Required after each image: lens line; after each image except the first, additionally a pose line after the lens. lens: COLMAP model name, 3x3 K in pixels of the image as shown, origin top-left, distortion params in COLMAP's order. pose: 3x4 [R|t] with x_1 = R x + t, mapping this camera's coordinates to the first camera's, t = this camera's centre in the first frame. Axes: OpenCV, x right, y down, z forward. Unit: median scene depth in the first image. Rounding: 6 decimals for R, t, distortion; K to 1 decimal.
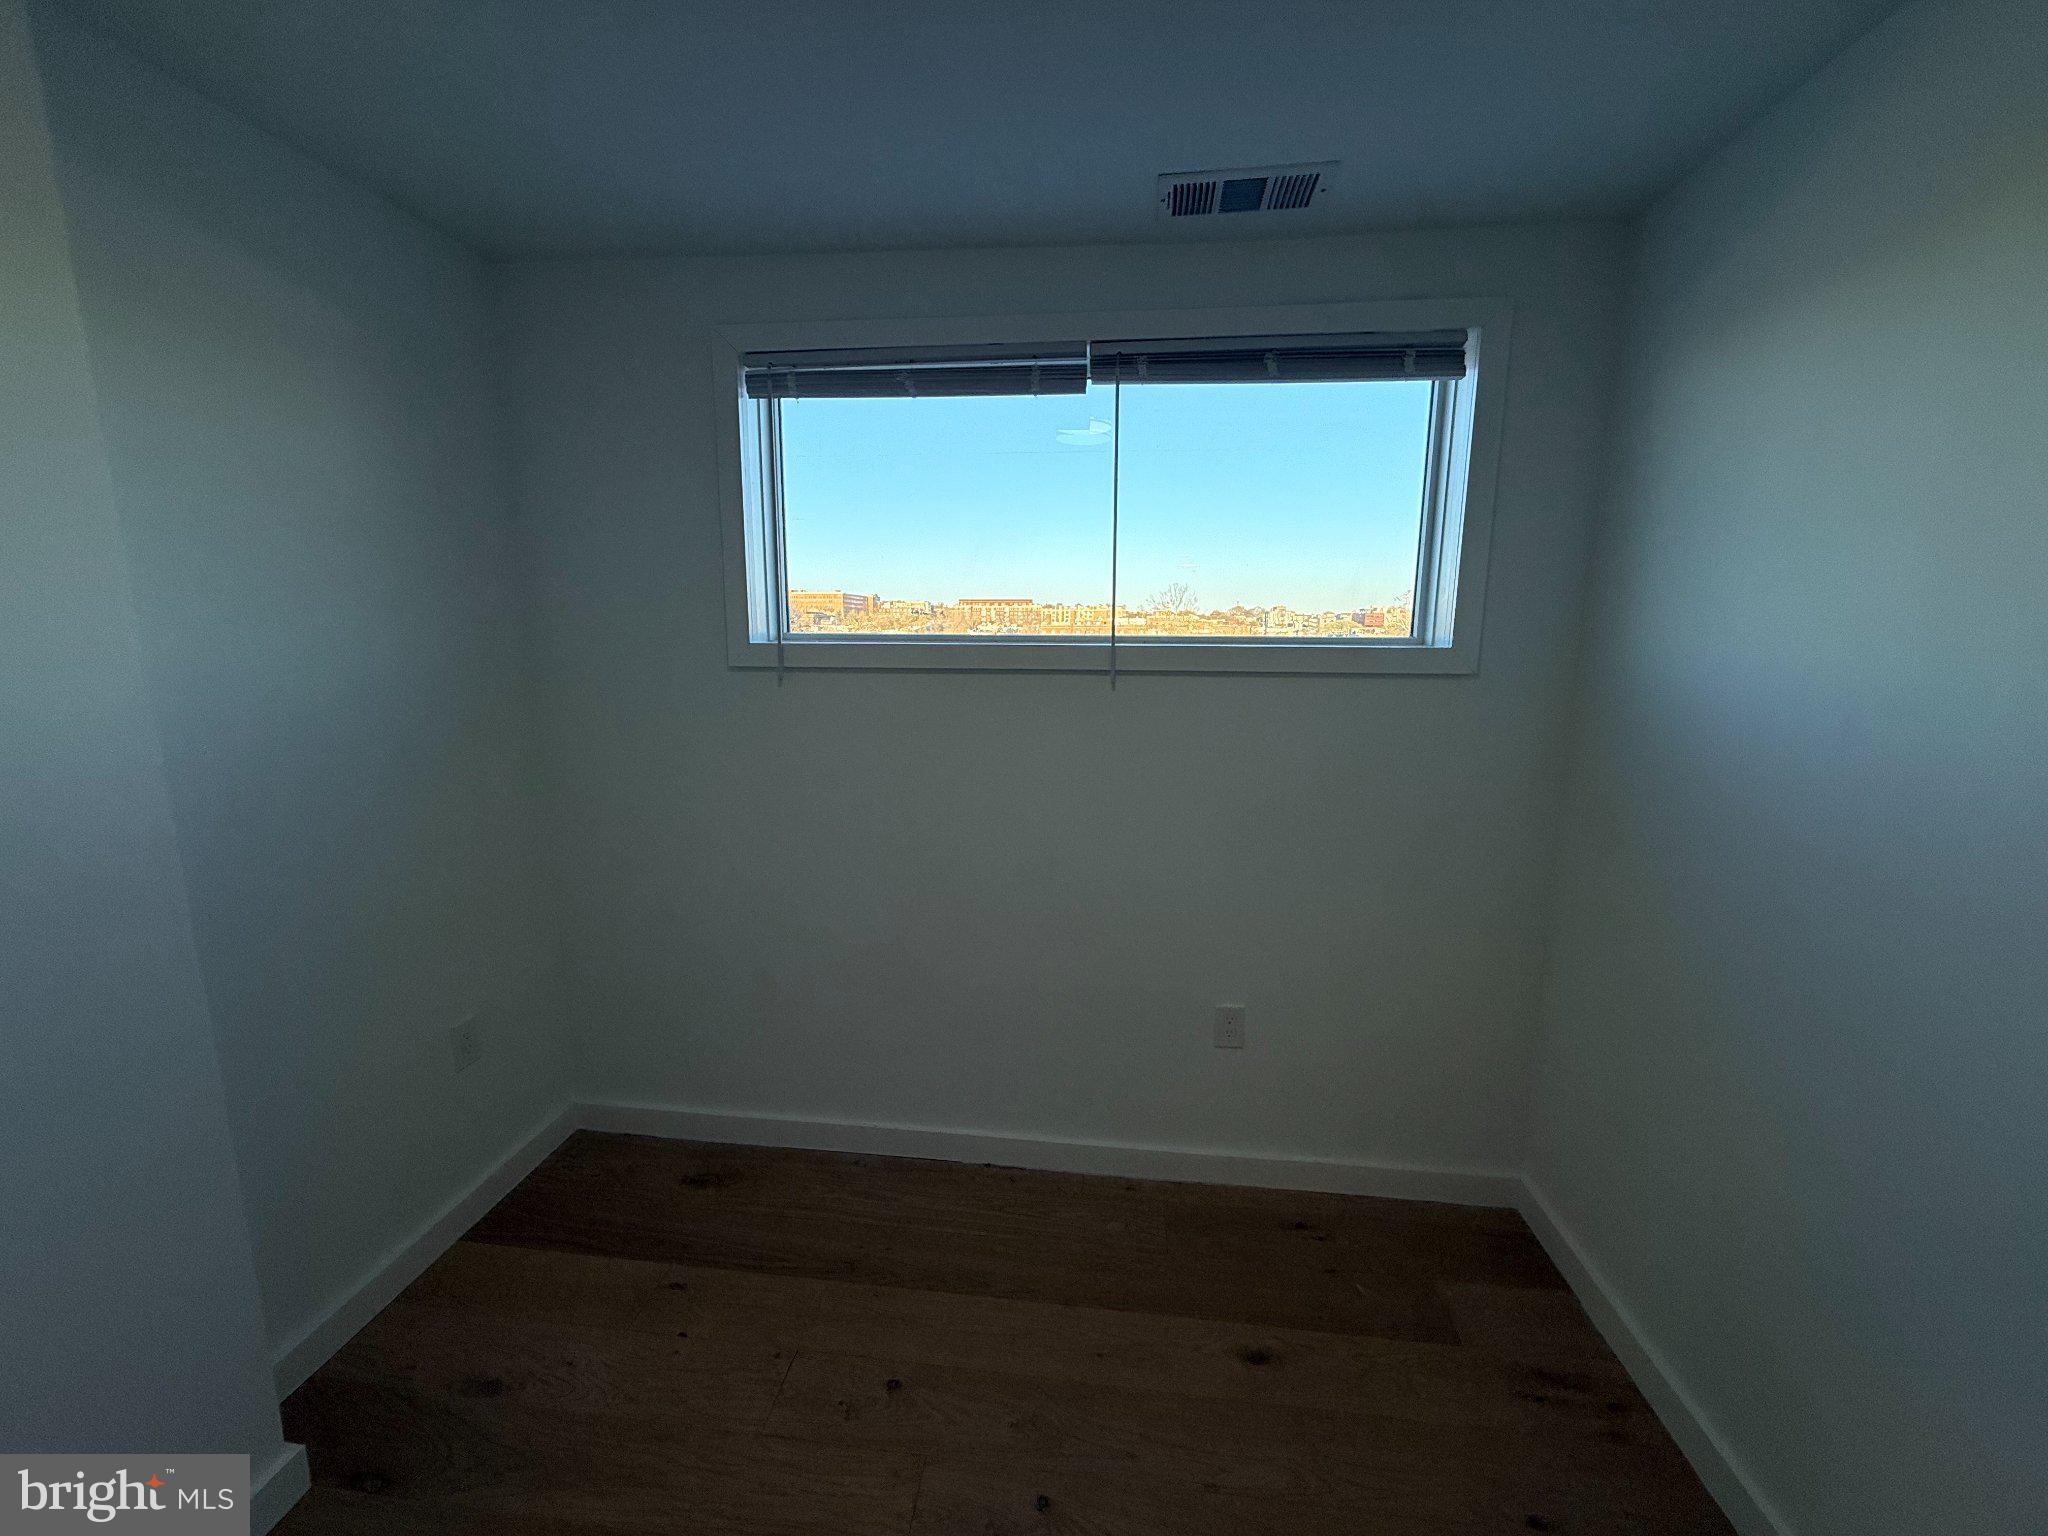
lens RADIAL K [[816.9, 0, 1021.3], [0, 816.9, 769.1], [0, 0, 1]] dist [0.001699, 0.000165]
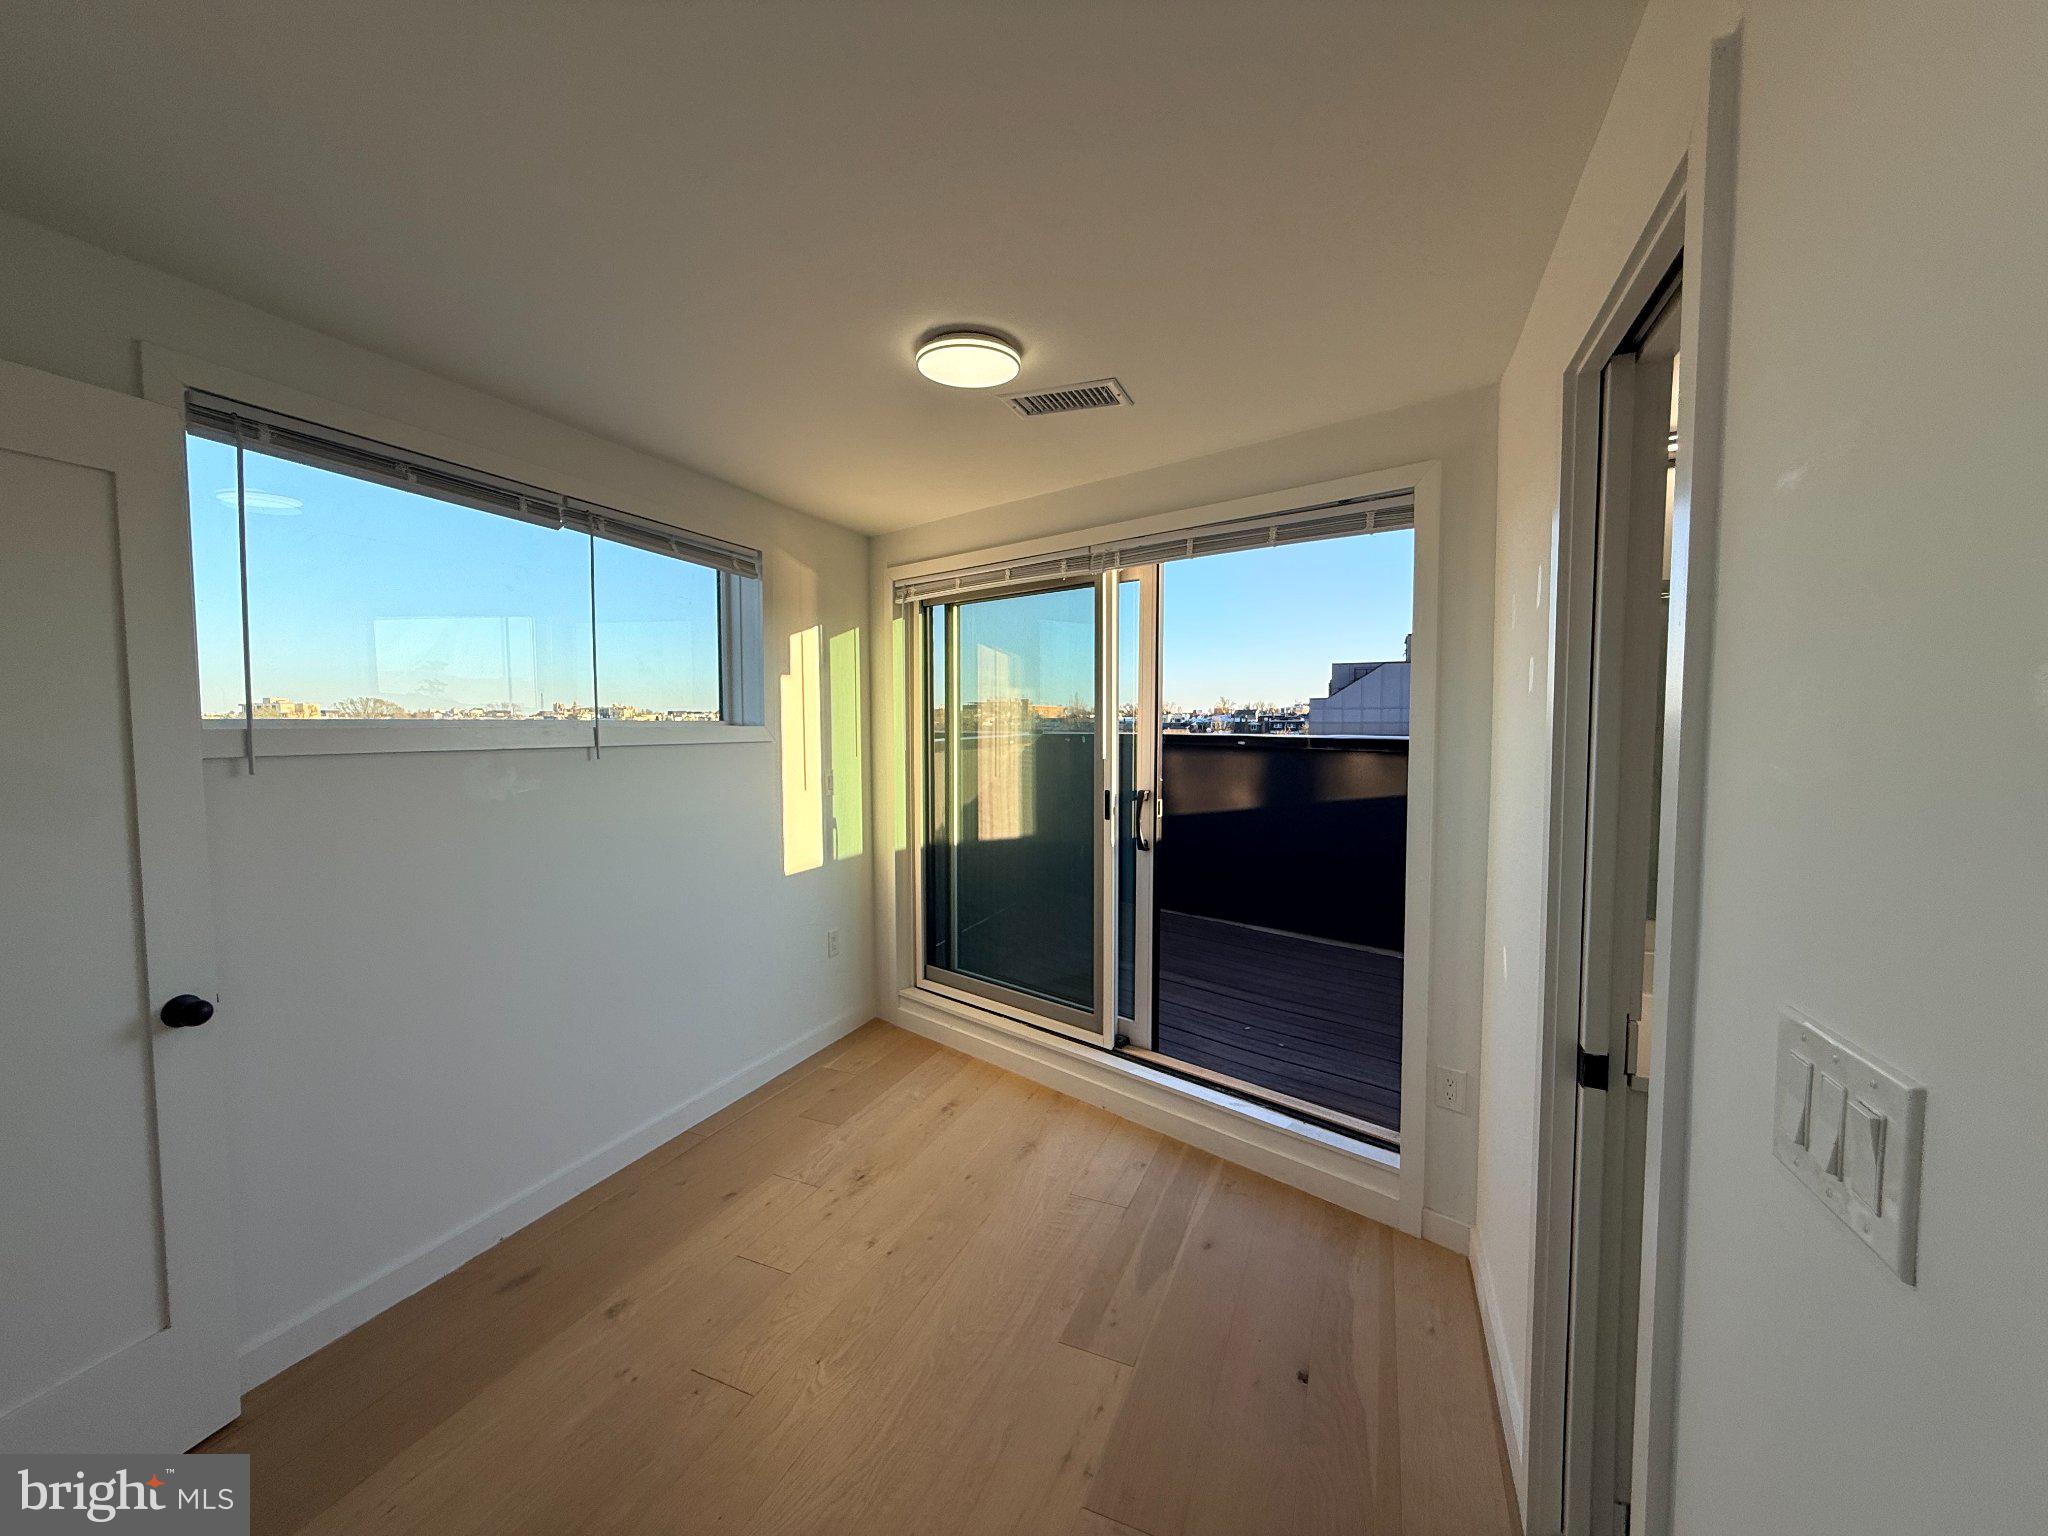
lens RADIAL K [[816.9, 0, 1021.3], [0, 816.9, 769.1], [0, 0, 1]] dist [0.001699, 0.000165]
pose [[0.276609, -0.053411, 0.959497, -0.929521], [0.162092, 0.986742, 0.008198, 0.011166], [-0.947214, 0.153259, 0.281599, 0.013246]]
